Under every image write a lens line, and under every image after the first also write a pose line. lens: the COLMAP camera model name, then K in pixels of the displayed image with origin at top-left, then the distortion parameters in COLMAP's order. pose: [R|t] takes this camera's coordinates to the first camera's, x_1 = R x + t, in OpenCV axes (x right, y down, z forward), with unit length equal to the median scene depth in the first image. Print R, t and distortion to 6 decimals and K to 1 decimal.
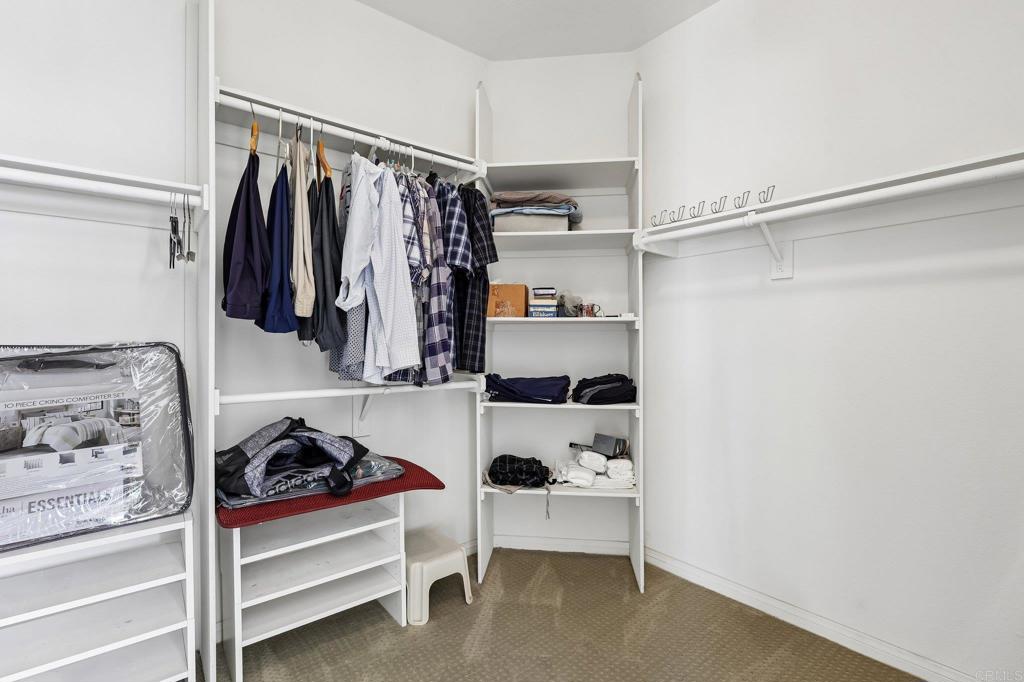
lens RADIAL K [[451.2, 0, 485.6], [0, 451.2, 342.4], [0, 0, 1]] dist [-0.007385, 0.000638]
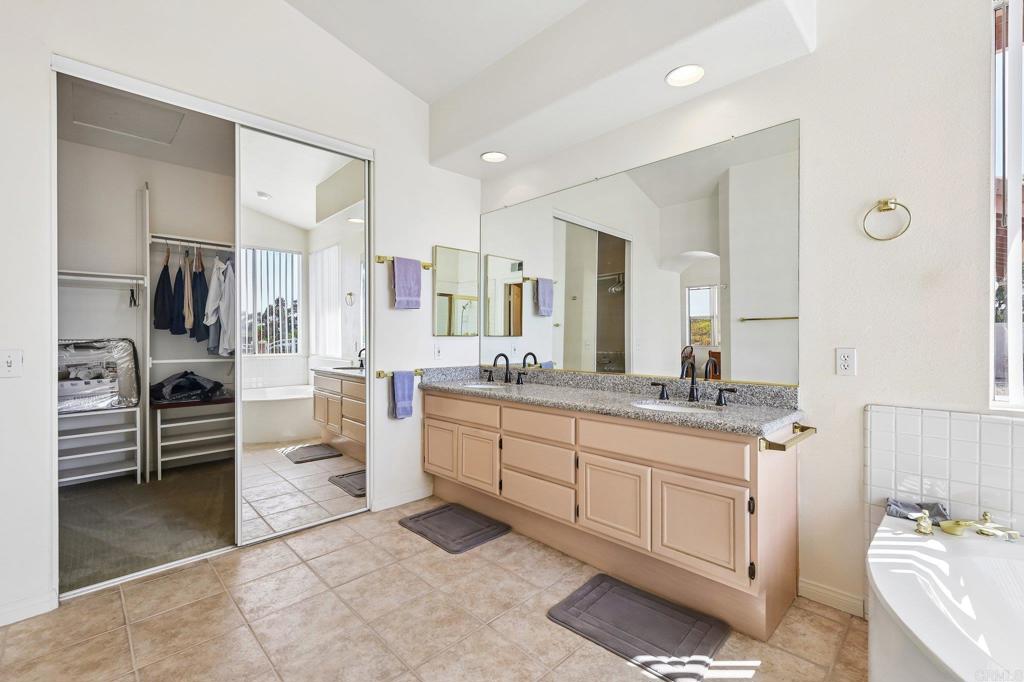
lens RADIAL K [[451.2, 0, 517.4], [0, 451.2, 340.1], [0, 0, 1]] dist [-0.007385, 0.000638]
pose [[0.992894, 0.001506, 0.118994, 1.118272], [-0.001804, 0.999996, 0.002394, -0.000204], [-0.118990, -0.002592, 0.992892, -1.702351]]
